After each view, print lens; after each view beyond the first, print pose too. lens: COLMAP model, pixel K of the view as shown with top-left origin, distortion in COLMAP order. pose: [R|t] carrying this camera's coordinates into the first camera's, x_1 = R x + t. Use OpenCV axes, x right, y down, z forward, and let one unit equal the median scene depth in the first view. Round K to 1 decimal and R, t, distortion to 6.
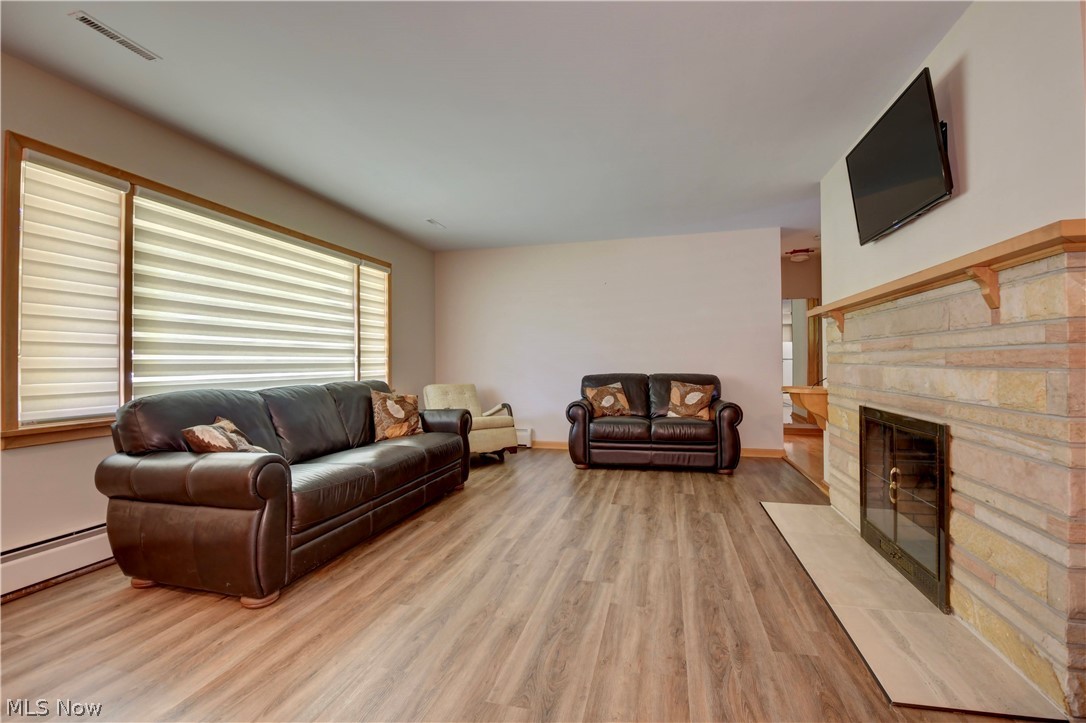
lens RADIAL K [[476.8, 0, 546.6], [0, 476.8, 360.8], [0, 0, 1]] dist [-0.004517, -0.007533]
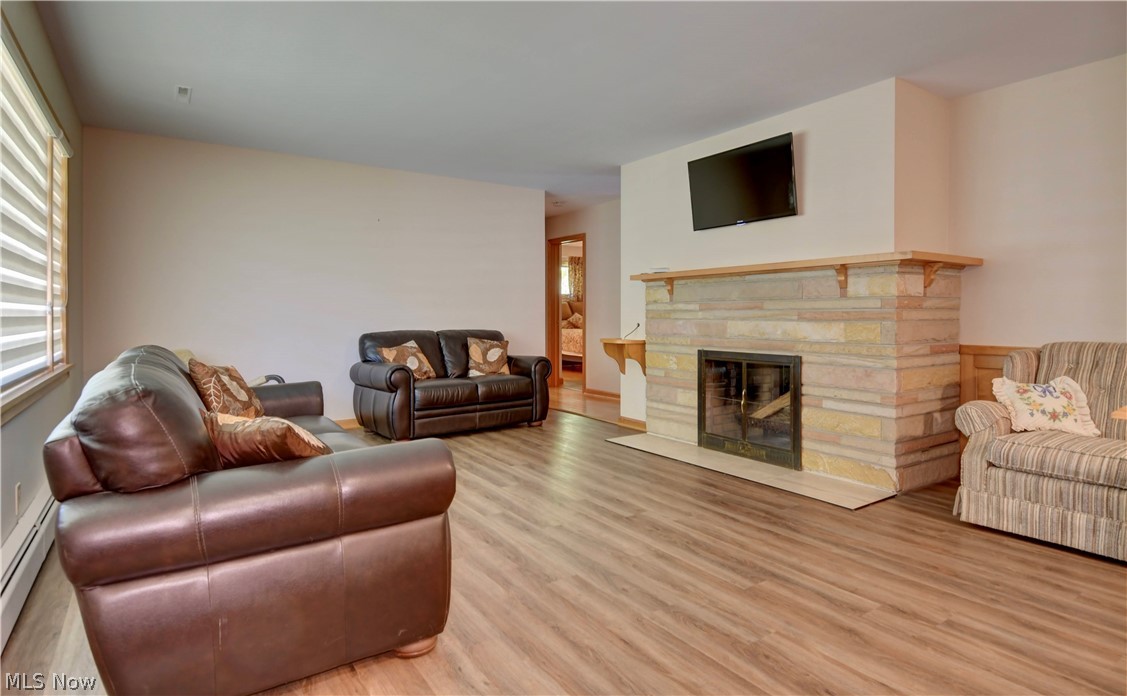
lens RADIAL K [[588.5, 0, 560.6], [0, 588.5, 324.2], [0, 0, 1]] dist [0.015687, -0.001538]
pose [[0.666599, -0.008646, 0.745366, -1.199021], [-0.002363, 0.999903, 0.013711, -0.000921], [-0.745412, -0.010901, 0.666514, 0.245640]]
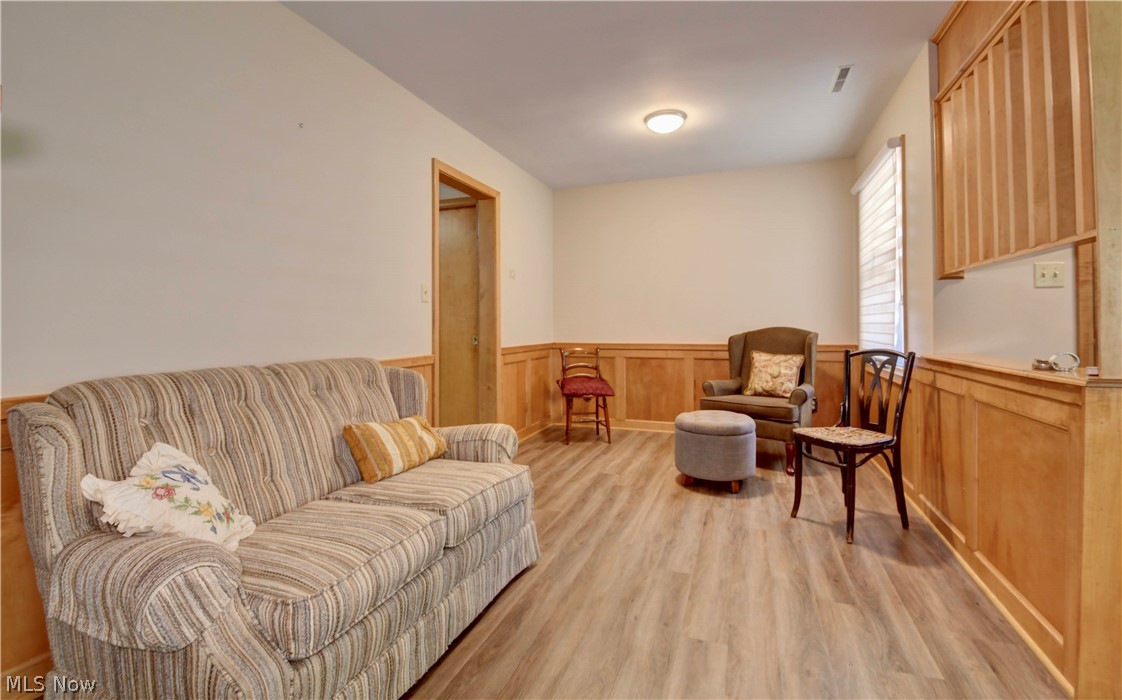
lens RADIAL K [[485.1, 0, 578.7], [0, 485.1, 320.7], [0, 0, 1]] dist [-0.020366, -0.005479]
pose [[-0.996836, 0.015368, 0.077981, 0.229577], [0.014745, 0.999855, -0.008564, -0.001526], [-0.078101, -0.007387, -0.996918, 0.911952]]
